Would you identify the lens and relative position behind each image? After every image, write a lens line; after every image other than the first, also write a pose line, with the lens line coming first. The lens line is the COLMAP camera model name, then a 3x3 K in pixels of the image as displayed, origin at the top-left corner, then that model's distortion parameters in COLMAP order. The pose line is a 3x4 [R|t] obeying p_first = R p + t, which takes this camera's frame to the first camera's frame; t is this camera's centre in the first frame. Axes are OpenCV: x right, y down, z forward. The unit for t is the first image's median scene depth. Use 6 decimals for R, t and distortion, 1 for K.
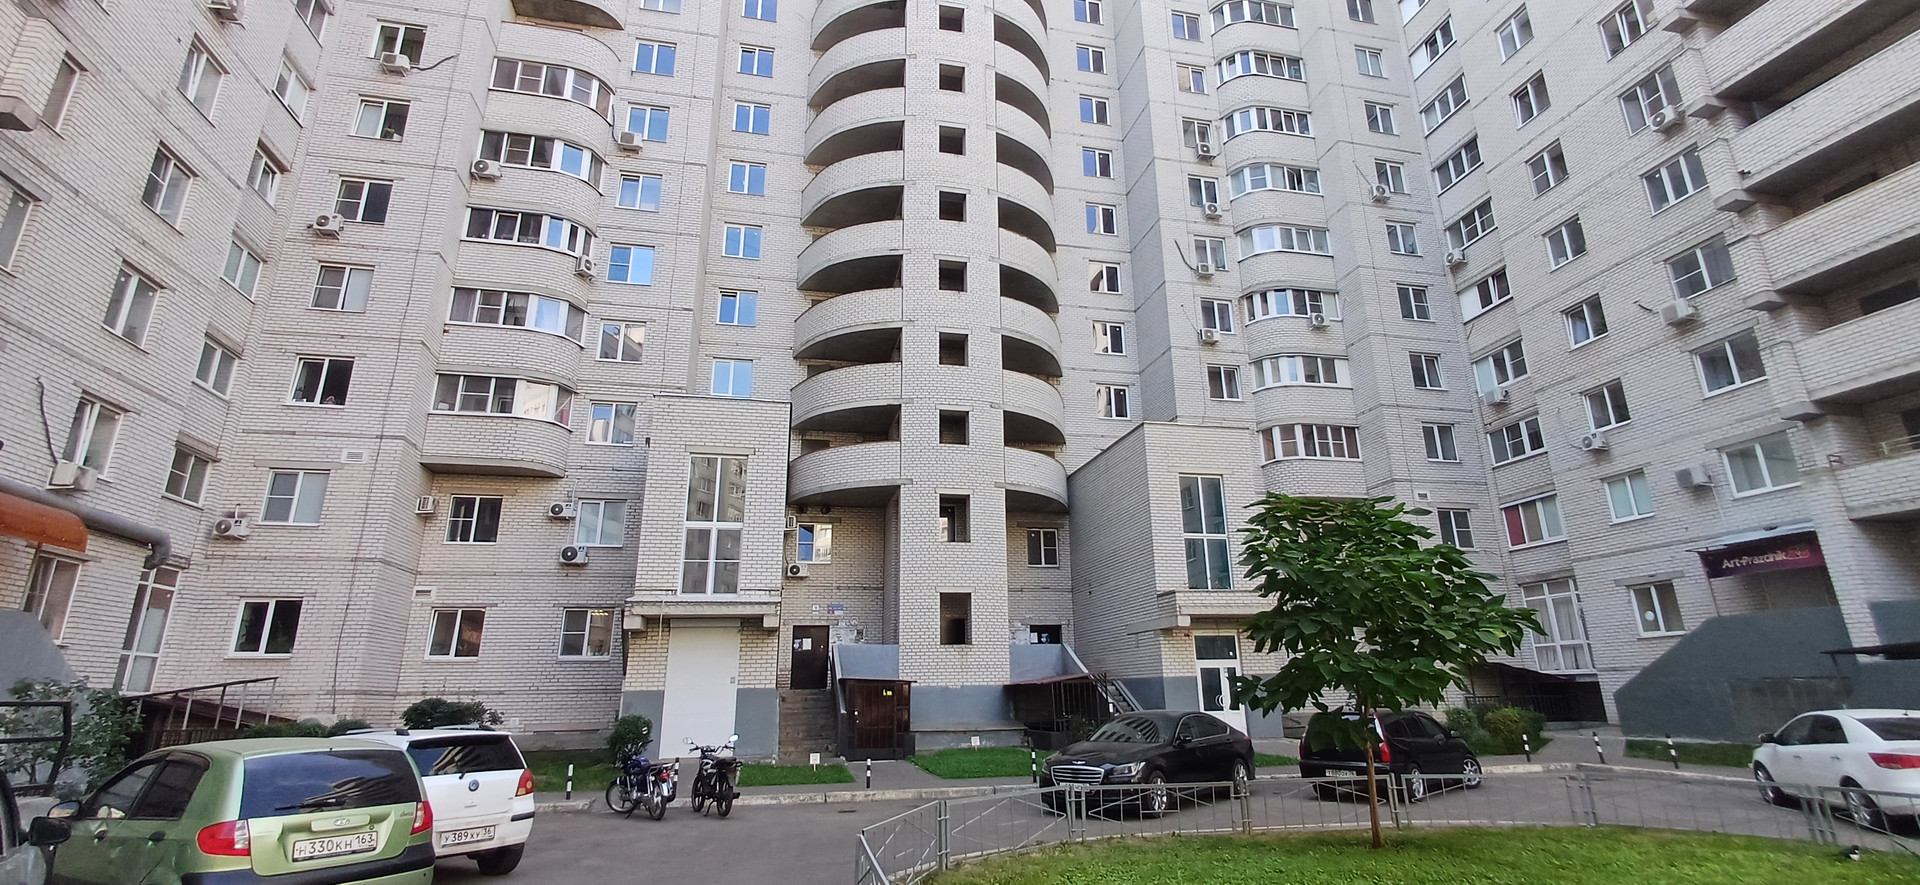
lens RADIAL K [[879.8, 0, 956.9], [0, 879.8, 426.4], [0, 0, 1]] dist [0.000795, -0.002871]
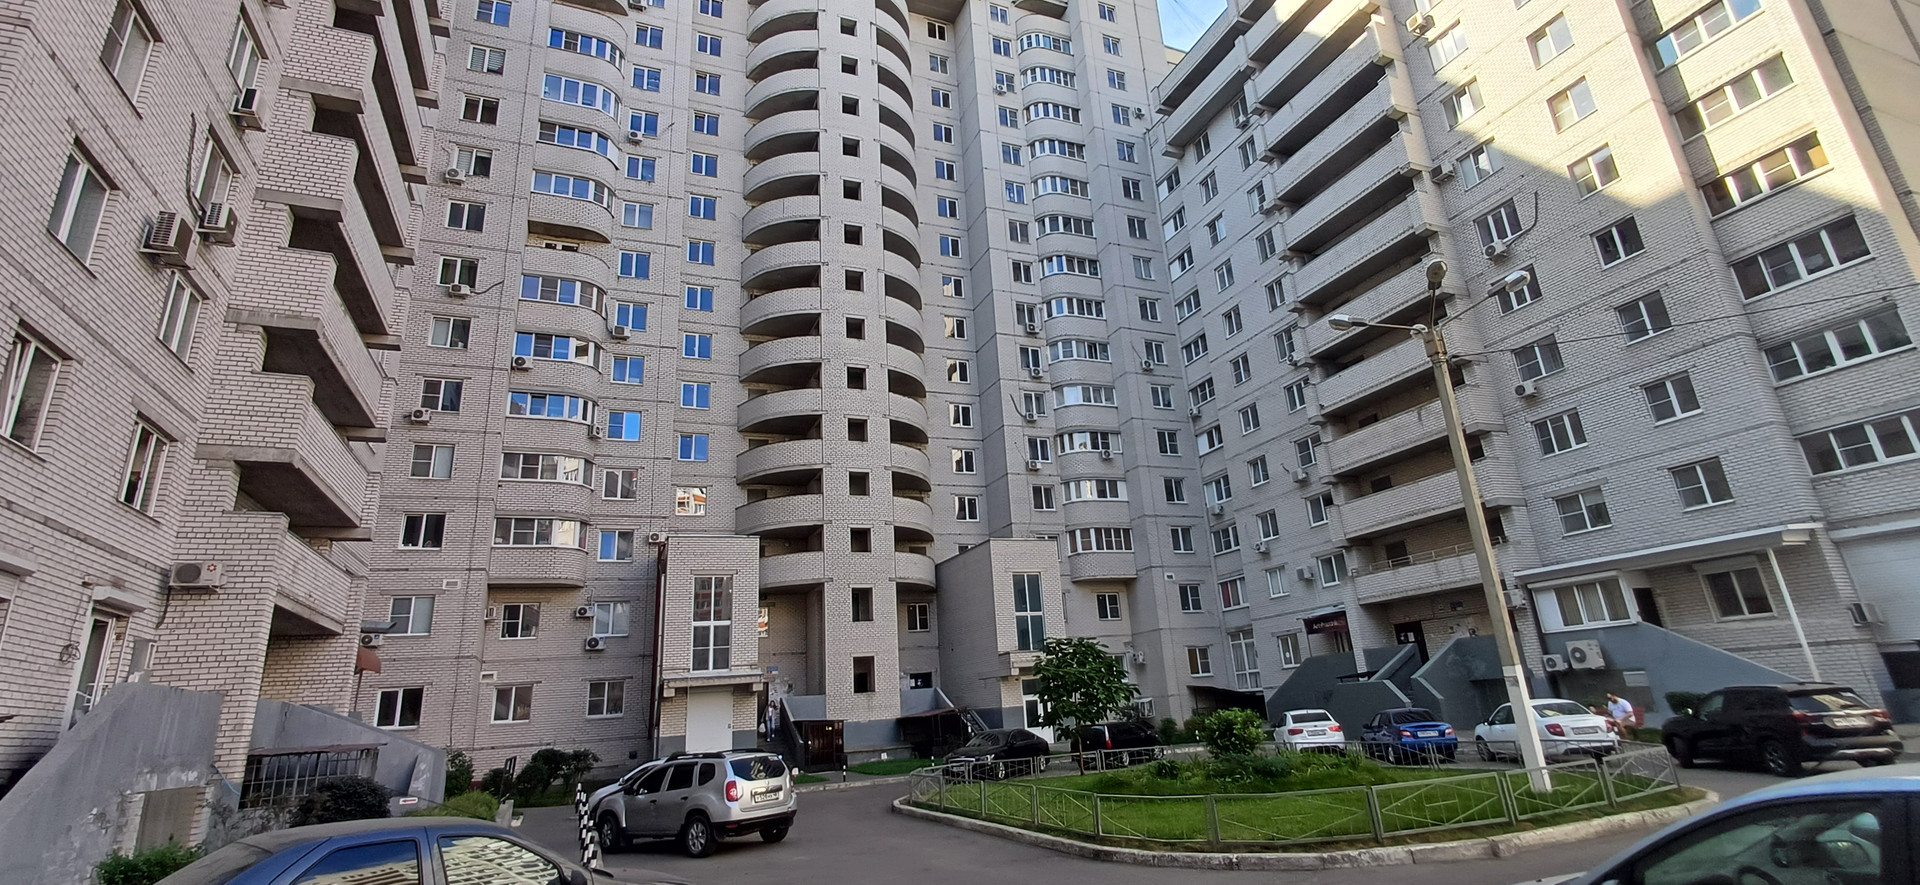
lens RADIAL K [[879.8, 0, 969.7], [0, 879.8, 439.4], [0, 0, 1]] dist [0.000795, -0.002871]
pose [[0.981523, 0.003908, 0.191306, -0.111264], [-0.001062, 0.999887, -0.014976, -0.152114], [-0.191343, 0.014496, 0.981416, -0.478288]]
